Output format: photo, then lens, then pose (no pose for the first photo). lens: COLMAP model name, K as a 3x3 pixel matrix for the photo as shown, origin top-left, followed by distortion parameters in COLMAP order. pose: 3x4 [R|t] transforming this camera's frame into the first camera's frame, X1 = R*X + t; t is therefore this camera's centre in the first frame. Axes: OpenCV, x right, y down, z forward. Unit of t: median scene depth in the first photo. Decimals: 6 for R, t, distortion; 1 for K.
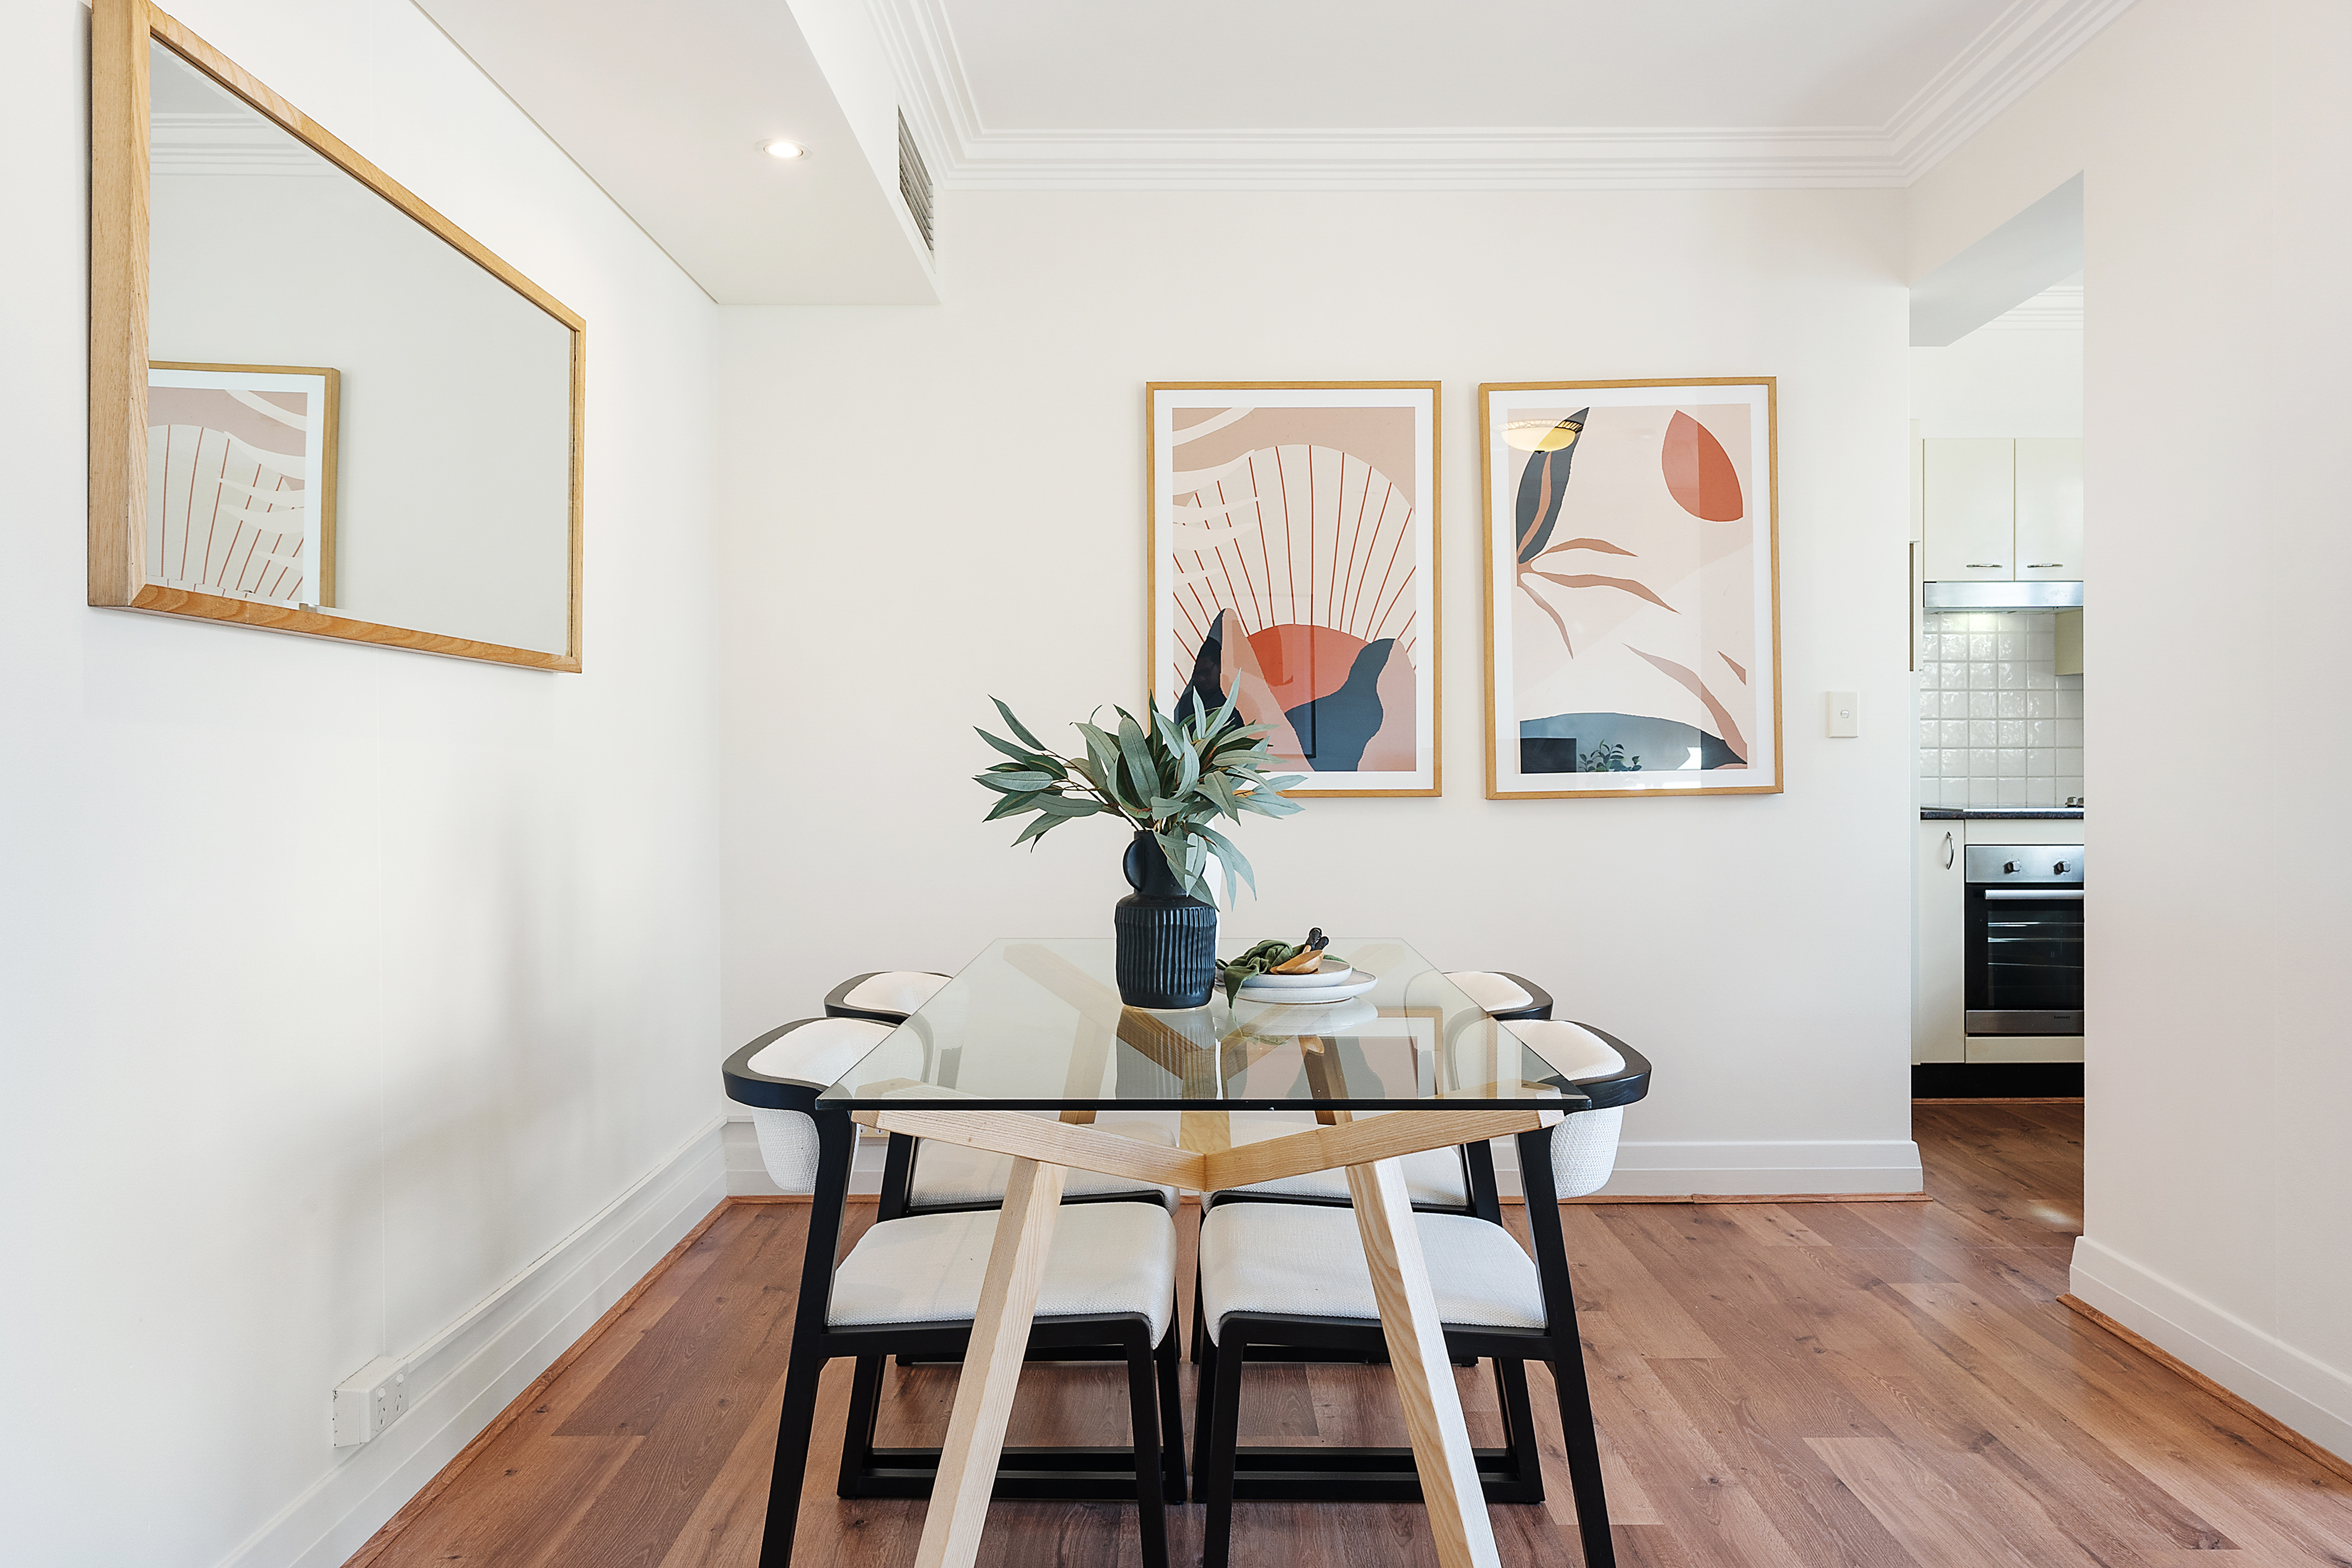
lens RADIAL K [[1554.8, 0, 1176.0], [0, 1554.8, 784.0], [0, 0, 1]] dist [0.003159, 0.001025]
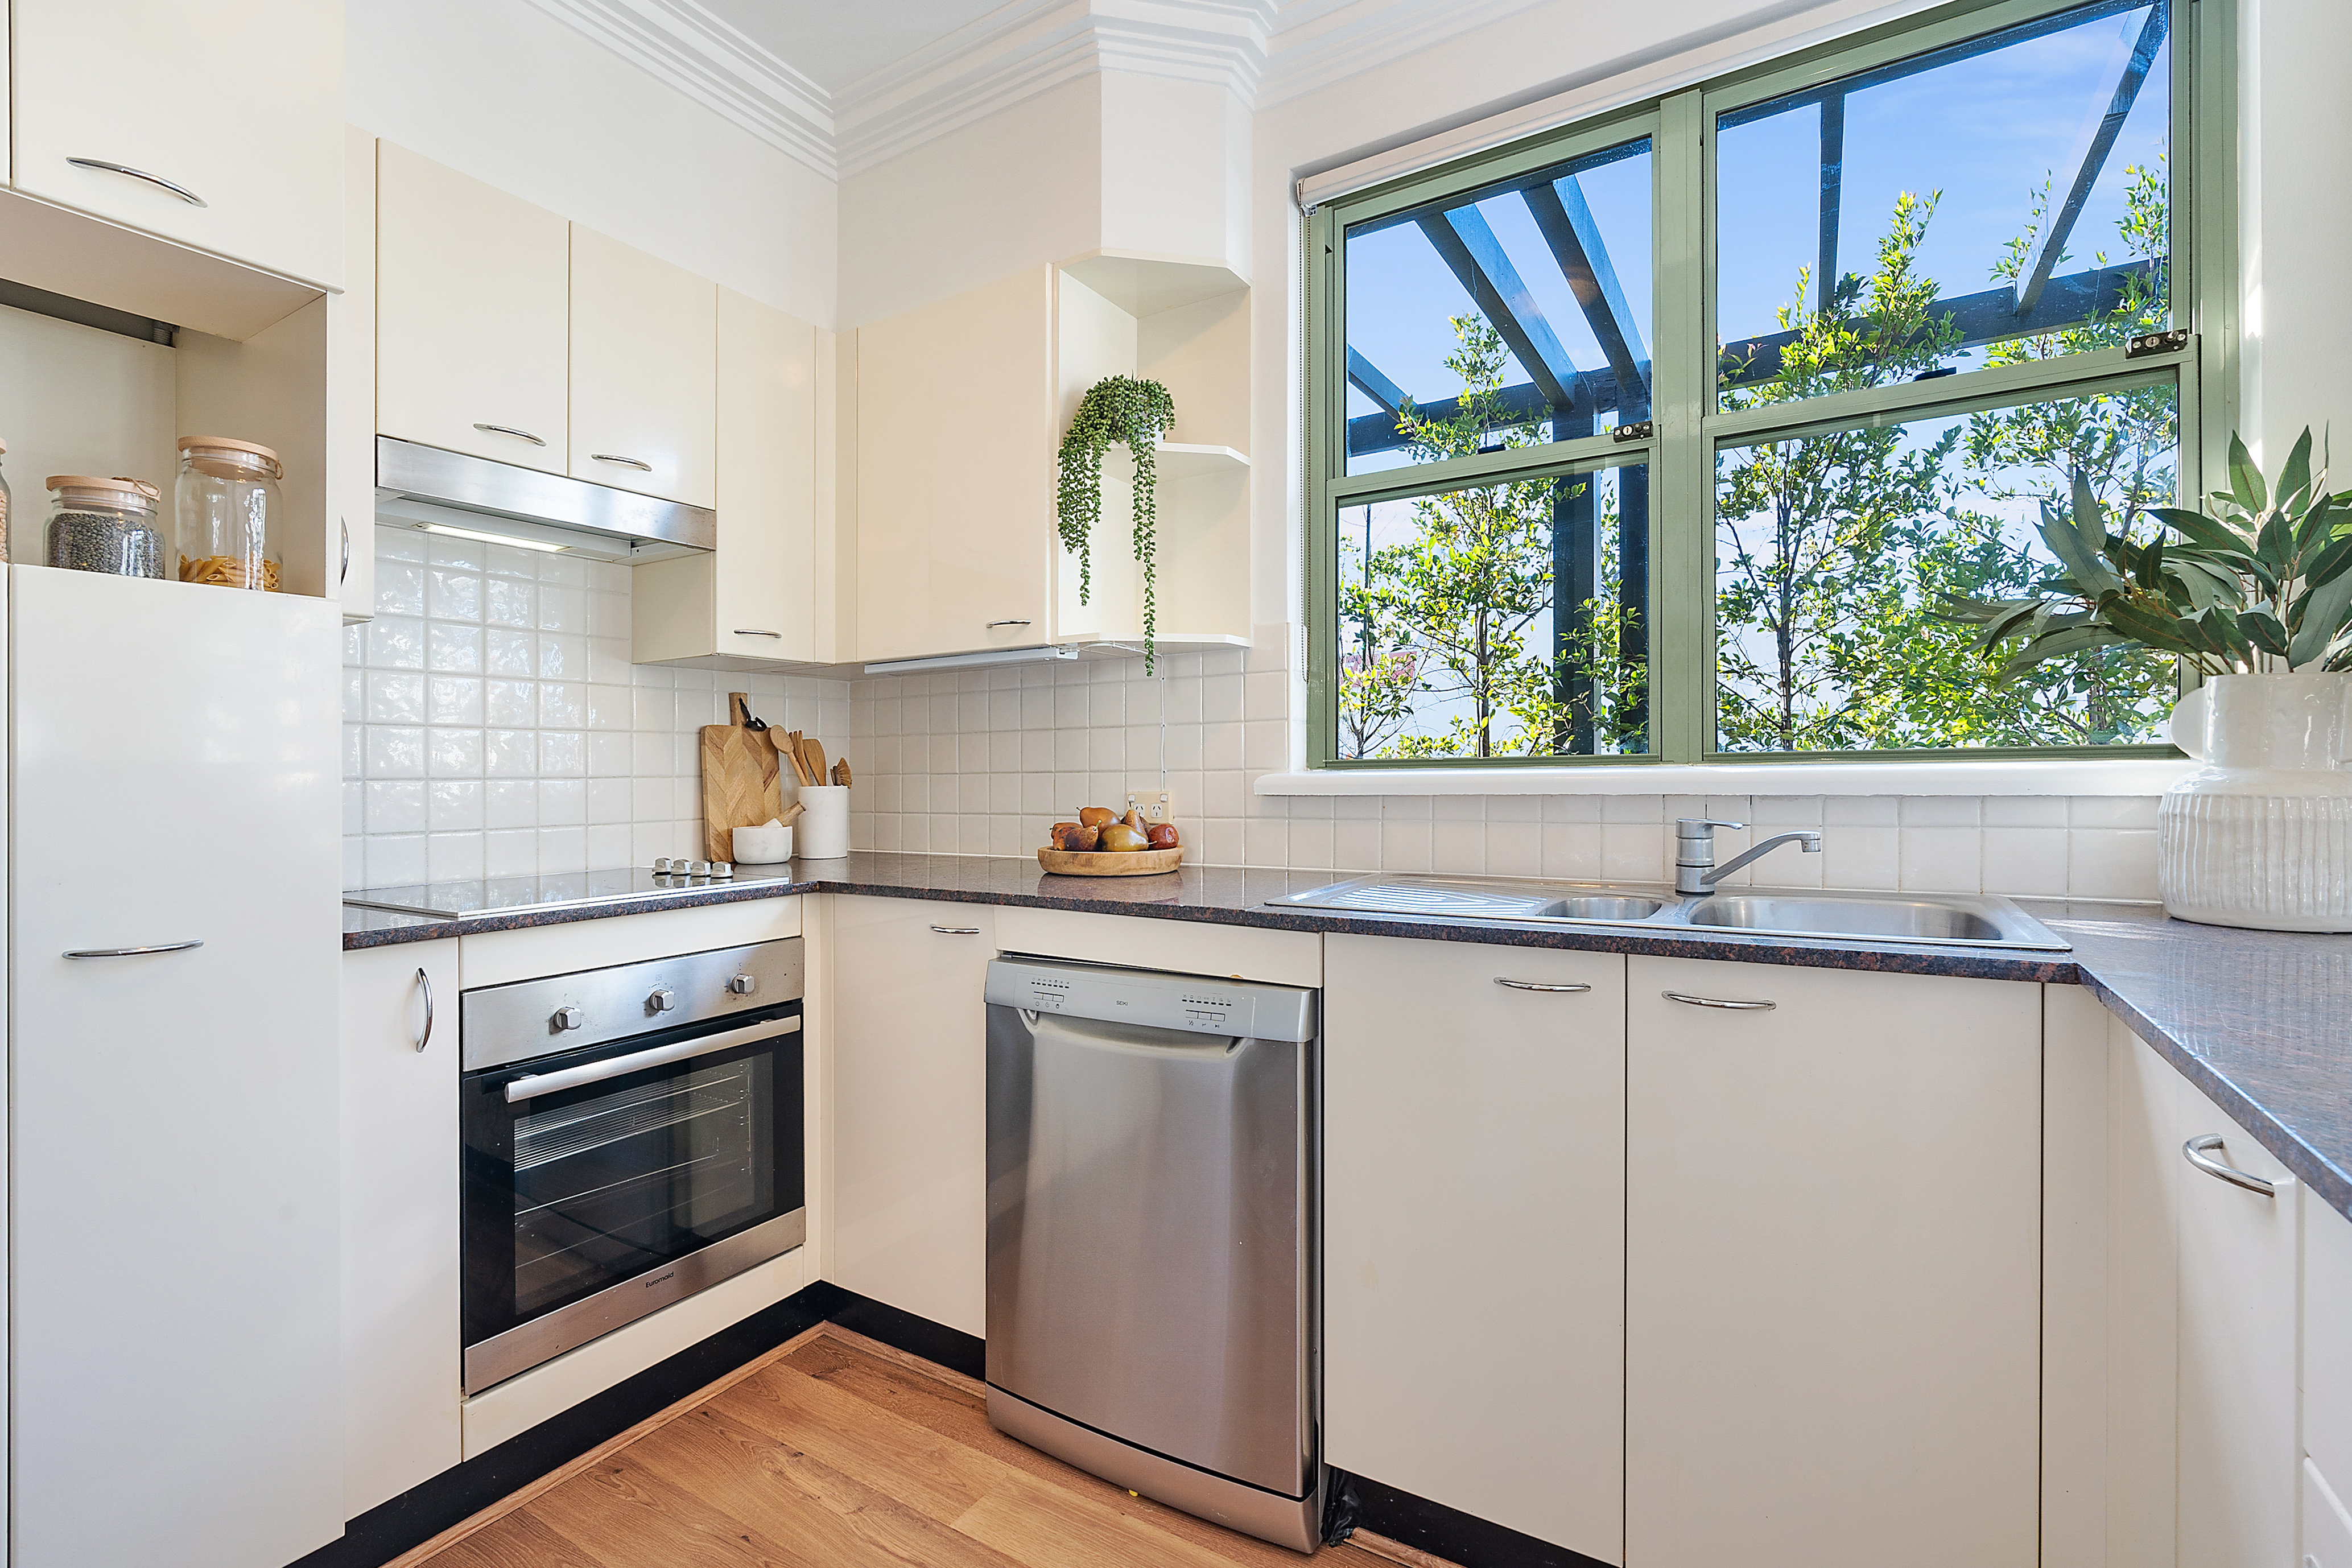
lens RADIAL K [[1050.1, 0, 1176.0], [0, 1050.1, 784.0], [0, 0, 1]] dist [0.001692, 0.000264]
pose [[0.520398, 0.001028, 0.853923, 0.350908], [0.004717, 0.999981, -0.004078, -0.019786], [-0.853911, 0.006150, 0.520383, 0.656136]]
